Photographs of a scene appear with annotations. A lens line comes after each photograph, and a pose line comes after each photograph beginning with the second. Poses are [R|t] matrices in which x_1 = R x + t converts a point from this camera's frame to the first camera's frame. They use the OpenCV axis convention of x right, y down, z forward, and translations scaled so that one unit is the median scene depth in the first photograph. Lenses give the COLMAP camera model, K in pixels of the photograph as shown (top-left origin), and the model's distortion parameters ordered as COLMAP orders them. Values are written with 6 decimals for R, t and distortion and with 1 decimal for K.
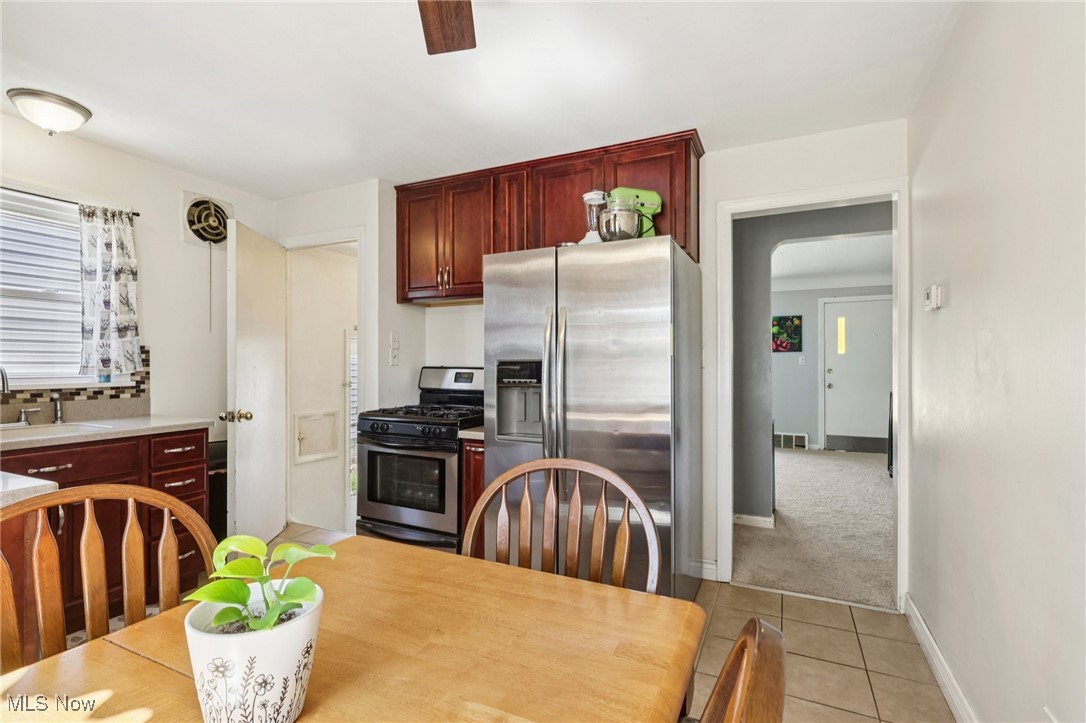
lens RADIAL K [[503.0, 0, 537.9], [0, 503.0, 359.1], [0, 0, 1]] dist [0.001267, 0.000192]
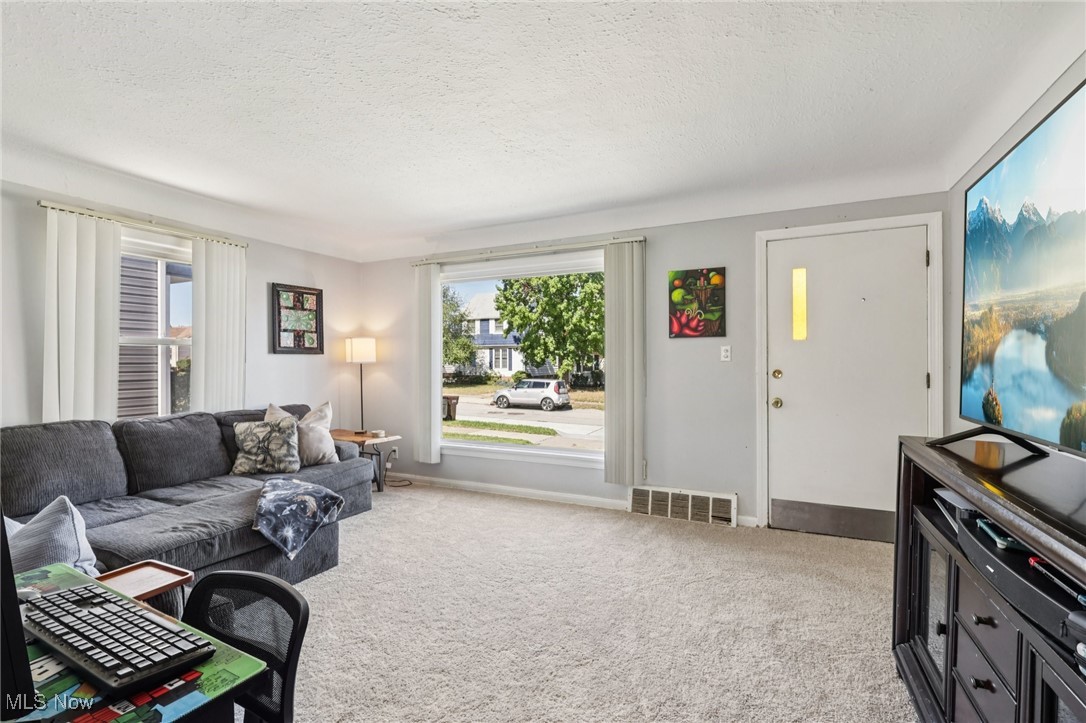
lens RADIAL K [[503.0, 0, 537.9], [0, 503.0, 359.1], [0, 0, 1]] dist [0.001267, 0.000192]
pose [[0.999933, -0.002330, -0.011380, 0.336057], [0.002391, 0.999983, 0.005278, 0.005200], [0.011368, -0.005305, 0.999921, 0.477309]]
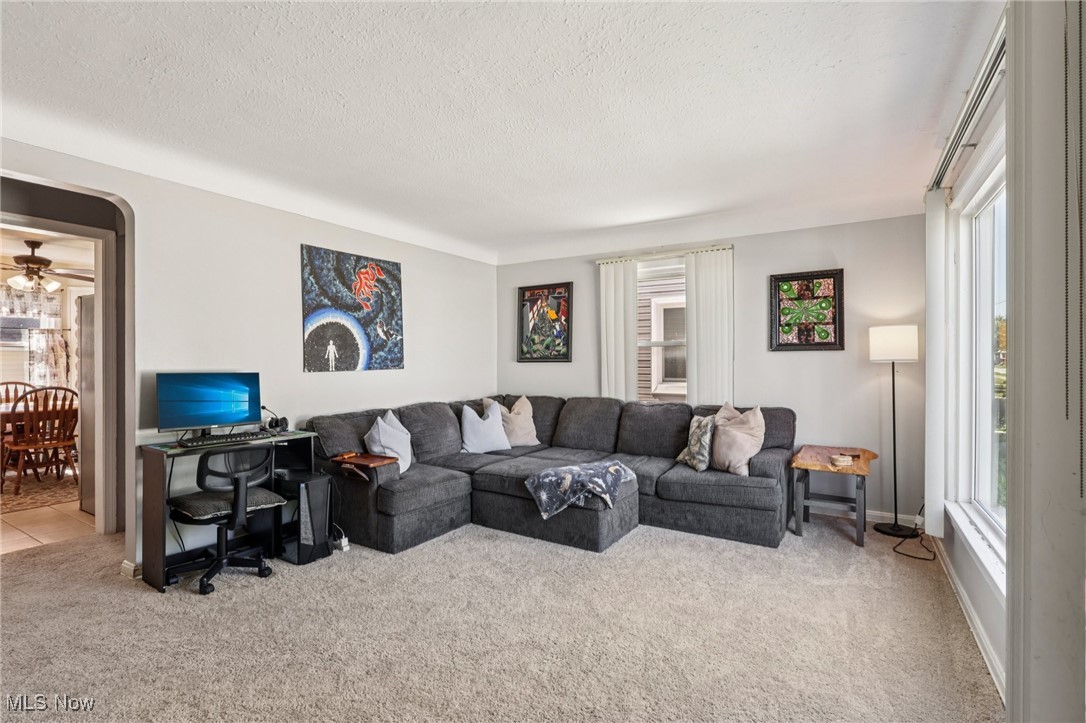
lens RADIAL K [[503.0, 0, 537.9], [0, 503.0, 359.1], [0, 0, 1]] dist [0.001267, 0.000192]
pose [[-0.107006, 0.001839, -0.994257, 0.846894], [0.011727, 0.999931, 0.000588, 0.008374], [0.994189, -0.011597, -0.107020, 1.243342]]
